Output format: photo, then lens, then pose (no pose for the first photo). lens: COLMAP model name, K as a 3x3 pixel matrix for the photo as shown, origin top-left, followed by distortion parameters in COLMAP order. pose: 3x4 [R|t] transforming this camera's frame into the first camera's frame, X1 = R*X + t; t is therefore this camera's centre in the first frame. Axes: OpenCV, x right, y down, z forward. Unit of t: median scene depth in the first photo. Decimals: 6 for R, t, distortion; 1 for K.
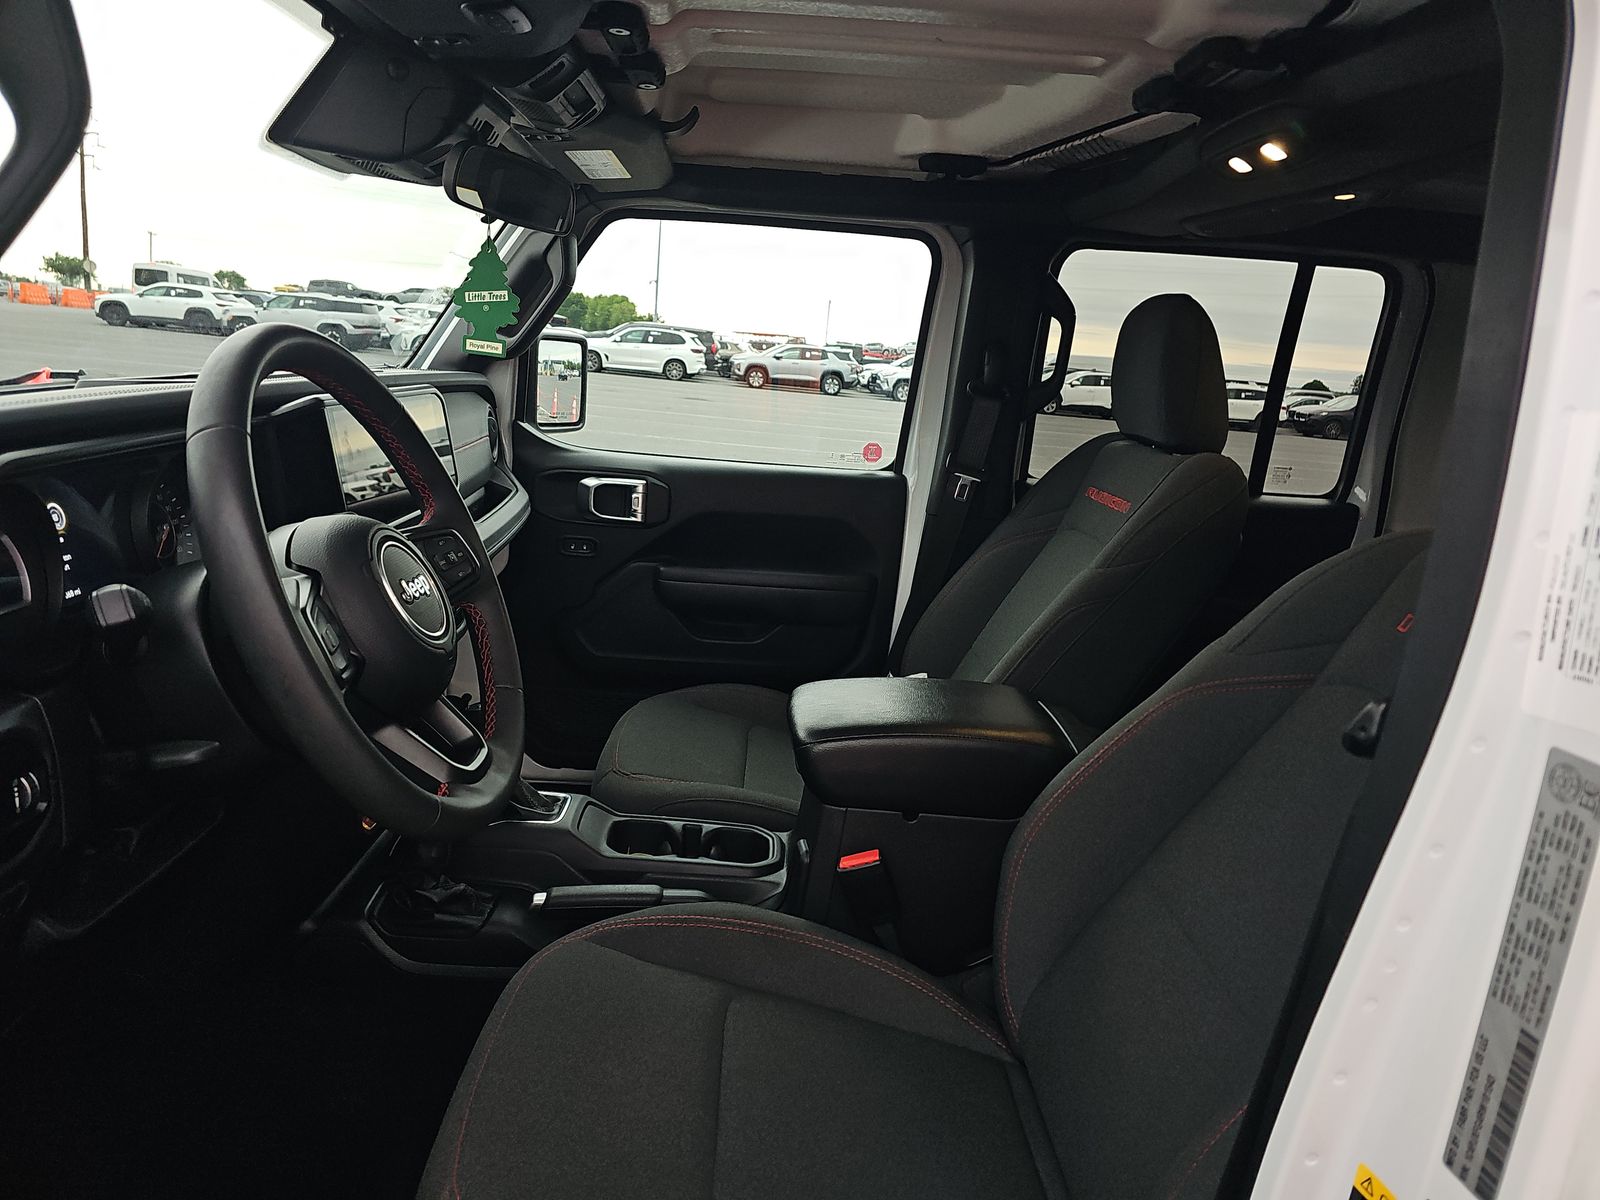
lens RADIAL K [[1060.4, 0, 800.0], [0, 1060.4, 600.0], [0, 0, 1]] dist [0.029929, -0.042038]
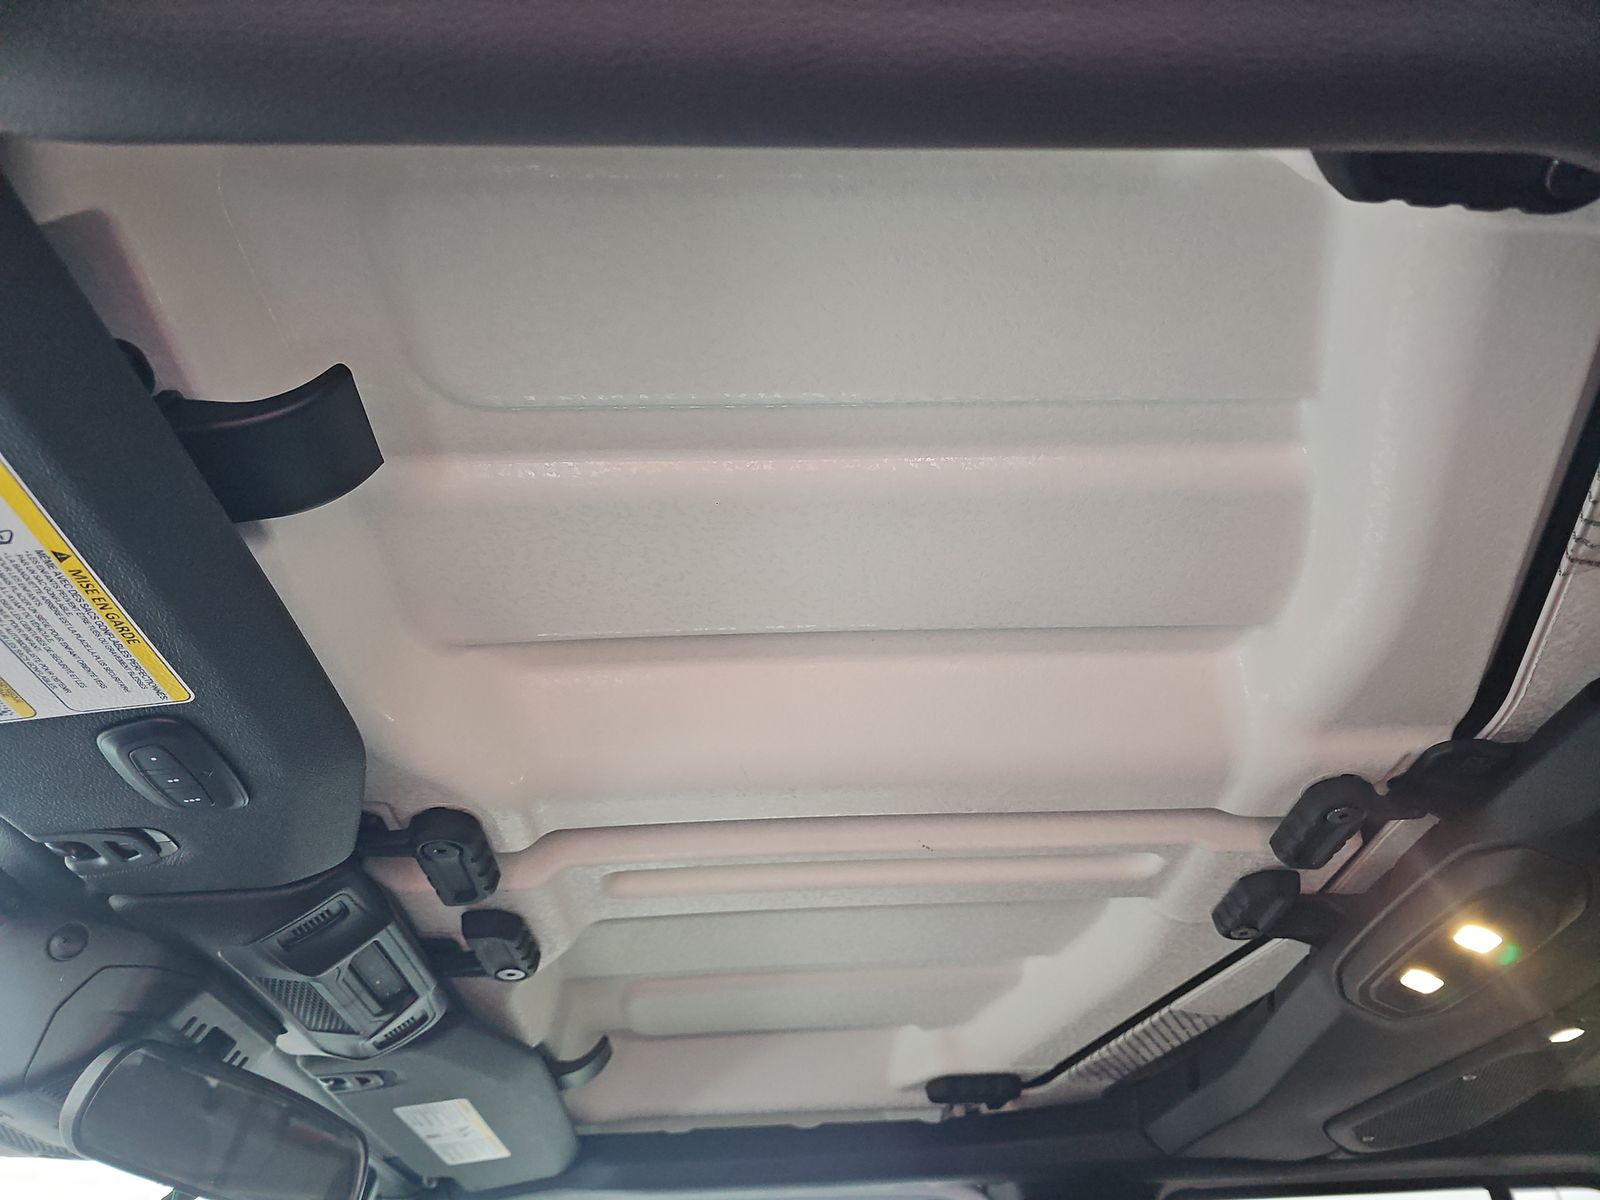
lens RADIAL K [[1060.4, 0, 800.0], [0, 1060.4, 600.0], [0, 0, 1]] dist [0.029929, -0.042038]
pose [[0.994055, -0.091551, 0.058935, 0.014118], [0.102631, 0.607136, -0.787942, -0.053349], [0.036355, 0.789306, 0.612923, 0.281349]]
